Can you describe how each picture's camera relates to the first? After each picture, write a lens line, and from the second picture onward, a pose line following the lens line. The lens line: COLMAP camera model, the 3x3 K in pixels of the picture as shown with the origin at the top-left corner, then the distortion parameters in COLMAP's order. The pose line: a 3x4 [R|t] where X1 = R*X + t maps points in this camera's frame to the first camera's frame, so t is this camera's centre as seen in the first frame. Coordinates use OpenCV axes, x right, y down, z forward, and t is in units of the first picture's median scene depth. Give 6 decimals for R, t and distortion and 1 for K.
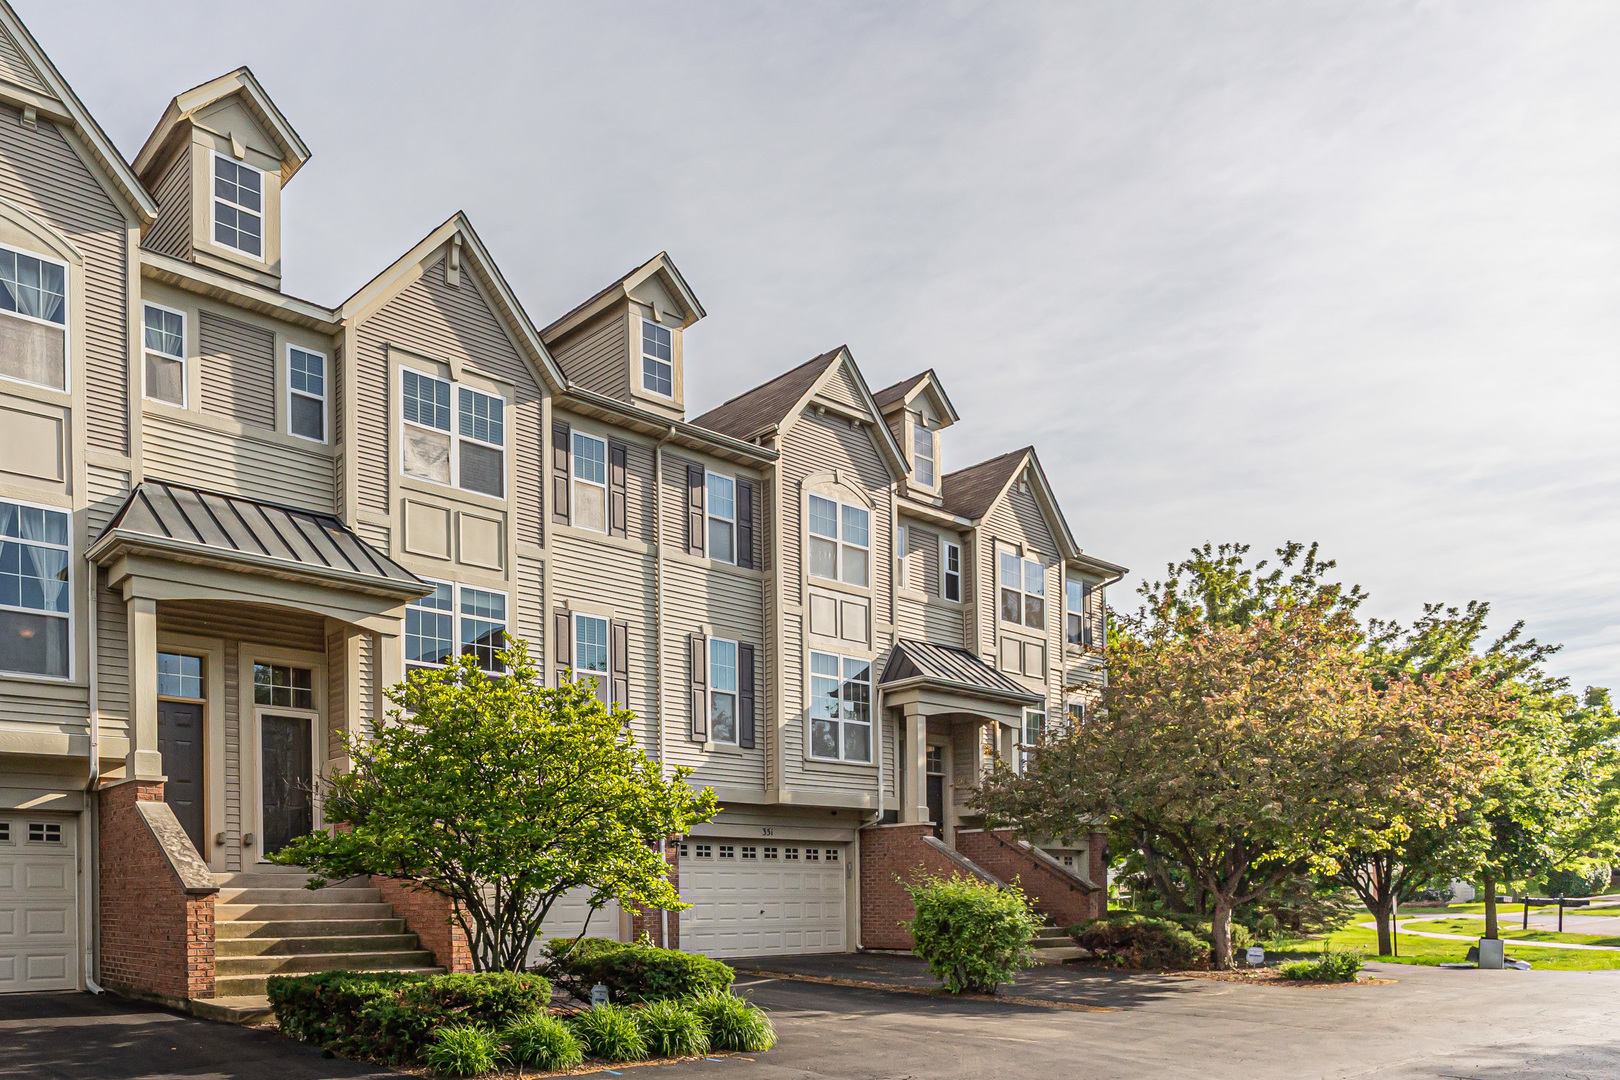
lens RADIAL K [[668.5, 0, 810.1], [0, 668.5, 555.7], [0, 0, 1]] dist [-0.001442, 0.000507]
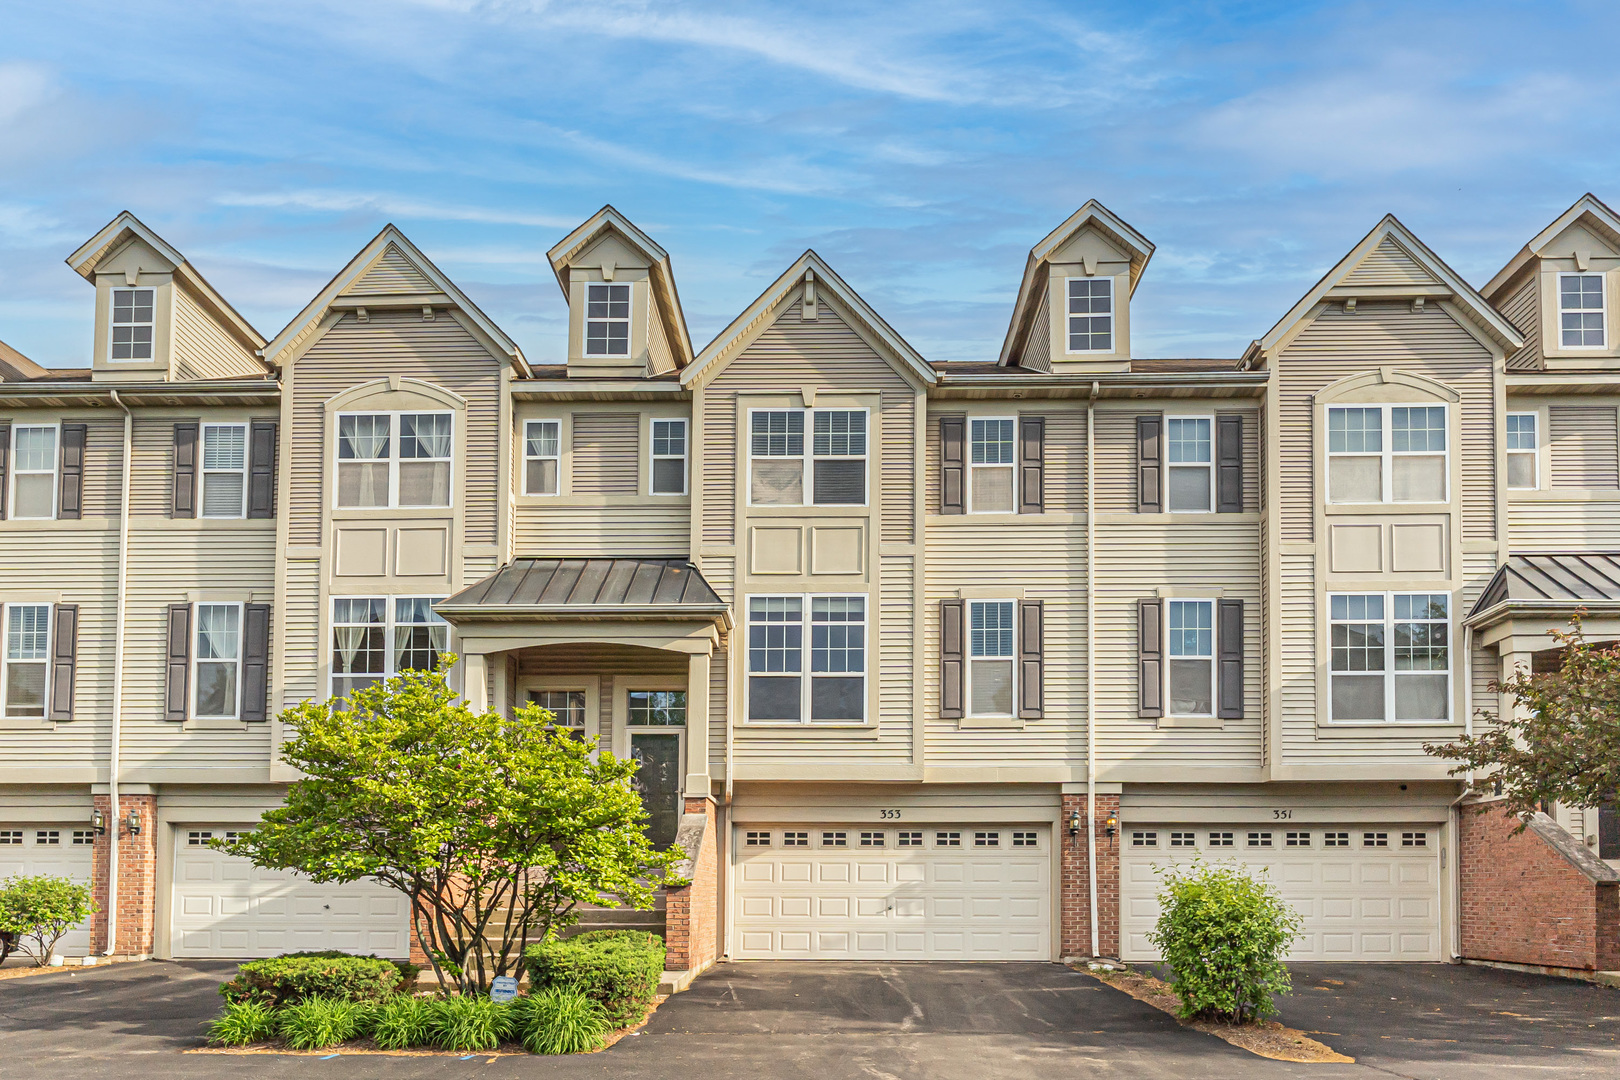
lens RADIAL K [[719.6, 0, 805.5], [0, 719.6, 554.2], [0, 0, 1]] dist [-0.002292, -0.000385]
pose [[0.856069, -0.209763, -0.472382, -0.116451], [0.227063, 0.973657, -0.020863, -0.029962], [0.464314, -0.089400, 0.881147, -0.059673]]
